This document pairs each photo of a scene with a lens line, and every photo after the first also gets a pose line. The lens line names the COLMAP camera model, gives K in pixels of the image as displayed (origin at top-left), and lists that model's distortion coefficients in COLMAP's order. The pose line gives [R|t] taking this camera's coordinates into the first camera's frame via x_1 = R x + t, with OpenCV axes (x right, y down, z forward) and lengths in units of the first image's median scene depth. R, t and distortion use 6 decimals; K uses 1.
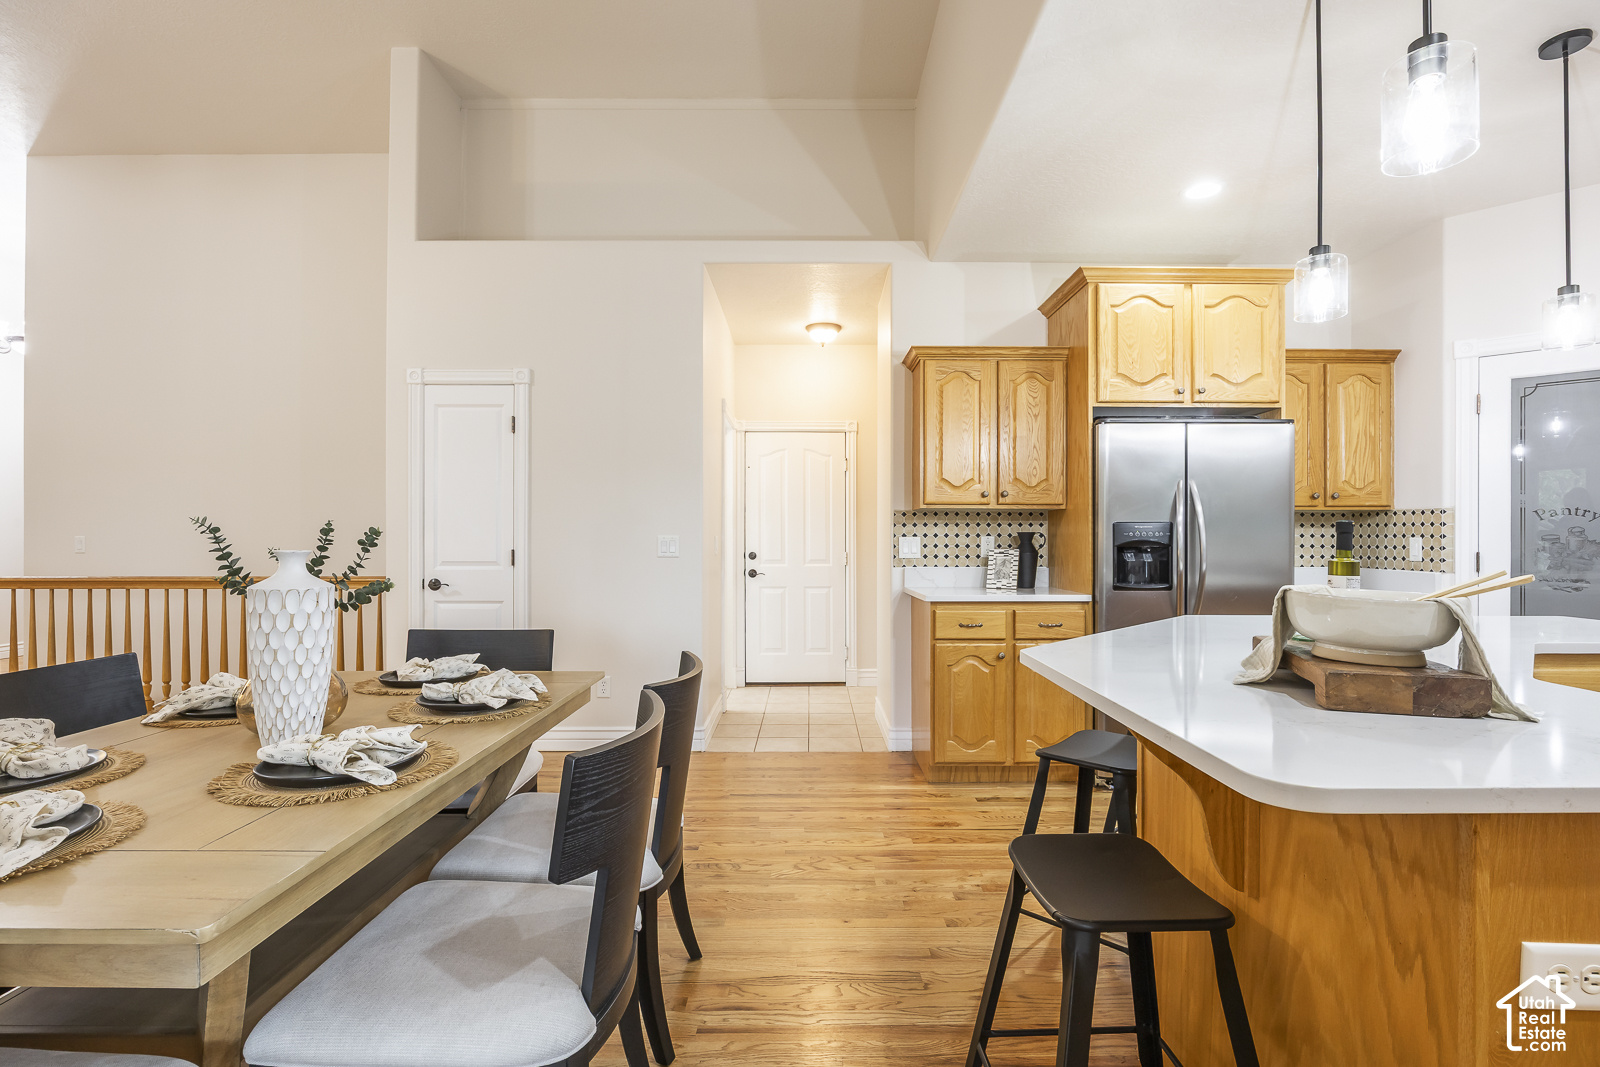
lens RADIAL K [[765.2, 0, 771.8], [0, 765.2, 533.7], [0, 0, 1]] dist [-0.014855, 0.001067]
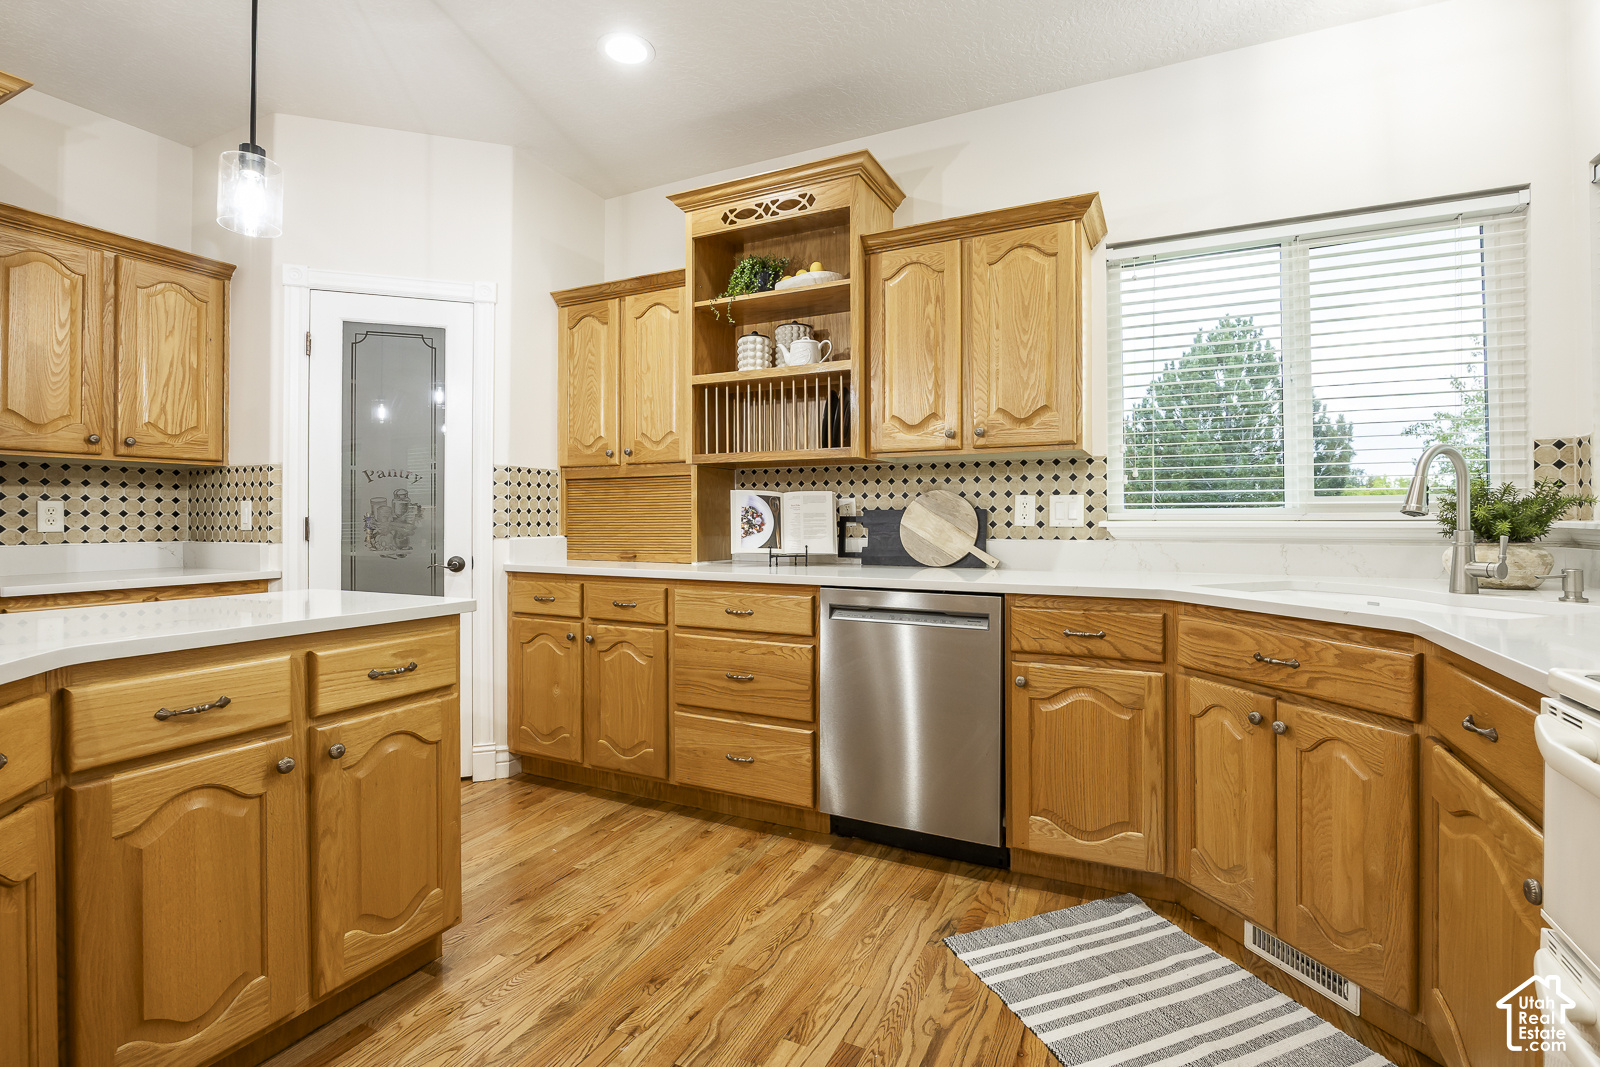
lens RADIAL K [[758.9, 0, 796.7], [0, 758.9, 517.4], [0, 0, 1]] dist [0.001195, 0.000228]
pose [[0.455504, -0.001965, 0.890231, 0.387957], [0.002299, 0.999997, 0.001031, 0.022388], [-0.890231, 0.001577, 0.455507, 0.111403]]
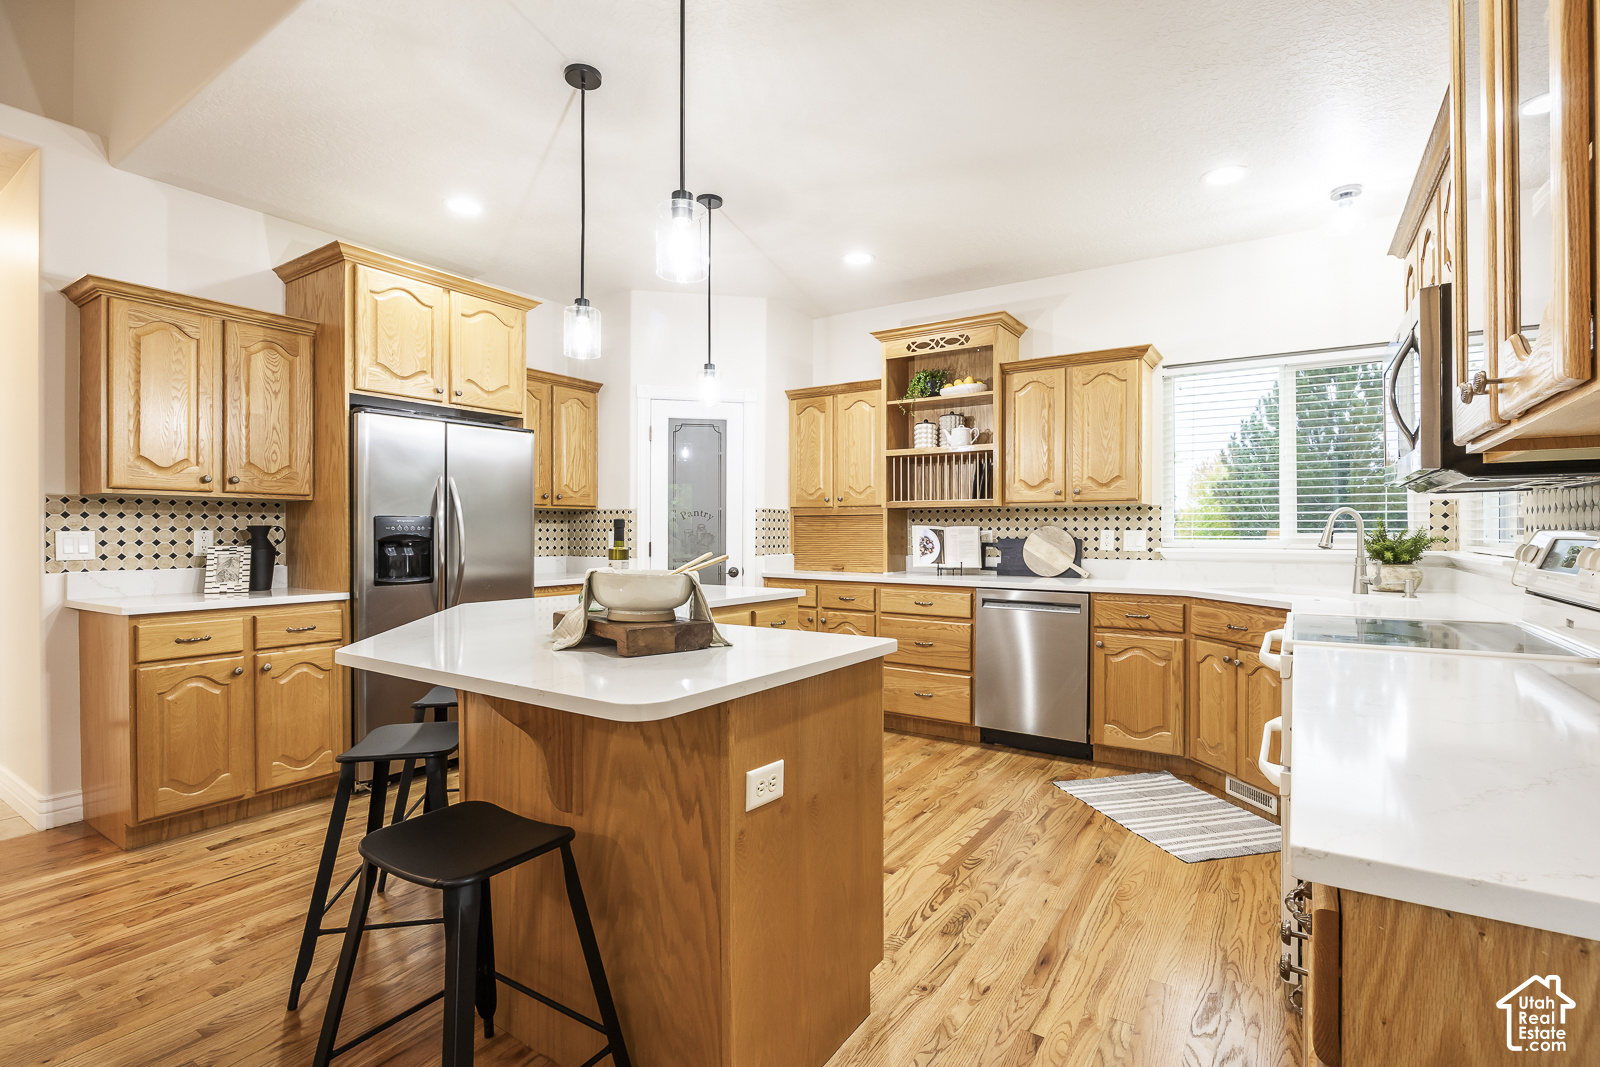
lens RADIAL K [[783.1, 0, 840.3], [0, 783.1, 532.1], [0, 0, 1]] dist [-0.003186, -0.000385]
pose [[0.513614, -0.001713, 0.858019, -0.091465], [-0.003296, 0.999987, 0.003970, -0.000307], [-0.858015, -0.004867, 0.513602, -0.017300]]
